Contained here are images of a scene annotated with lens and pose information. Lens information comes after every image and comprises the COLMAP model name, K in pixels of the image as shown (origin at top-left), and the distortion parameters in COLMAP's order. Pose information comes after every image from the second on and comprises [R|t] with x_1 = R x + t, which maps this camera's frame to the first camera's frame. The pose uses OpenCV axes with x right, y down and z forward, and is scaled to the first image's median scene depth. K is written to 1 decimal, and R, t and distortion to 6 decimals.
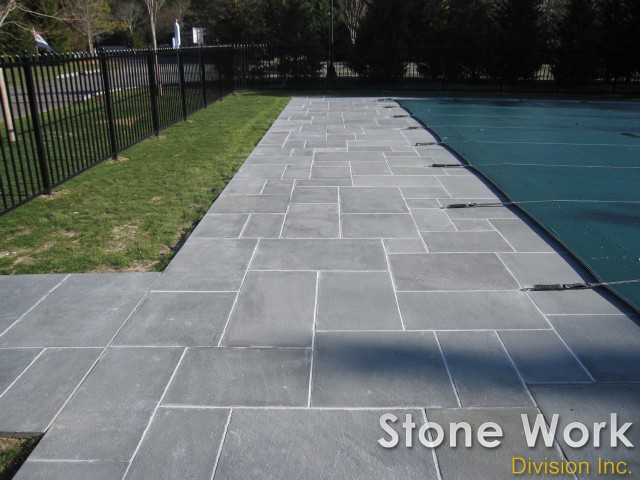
lens RADIAL K [[526.7, 0, 323.2], [0, 526.7, 238.7], [0, 0, 1]] dist [-0.060816, 0.045850]
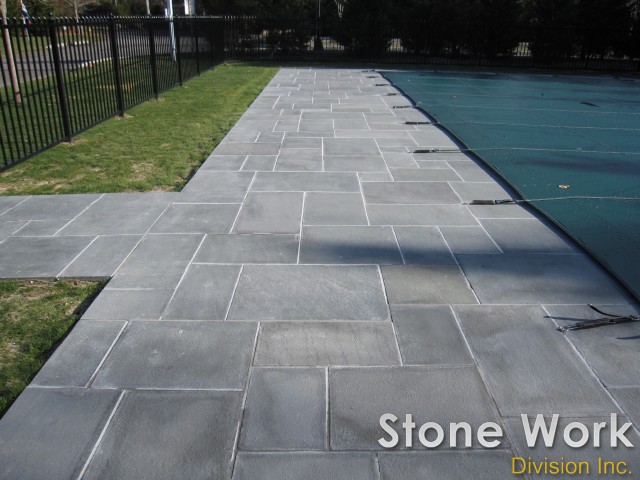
lens RADIAL K [[526.7, 0, 323.2], [0, 526.7, 238.7], [0, 0, 1]] dist [-0.060816, 0.045850]
pose [[0.999637, 0.005866, 0.026295, 0.001460], [-0.006921, 0.999167, 0.040221, 0.080879], [-0.026038, -0.040389, 0.998845, -0.172263]]
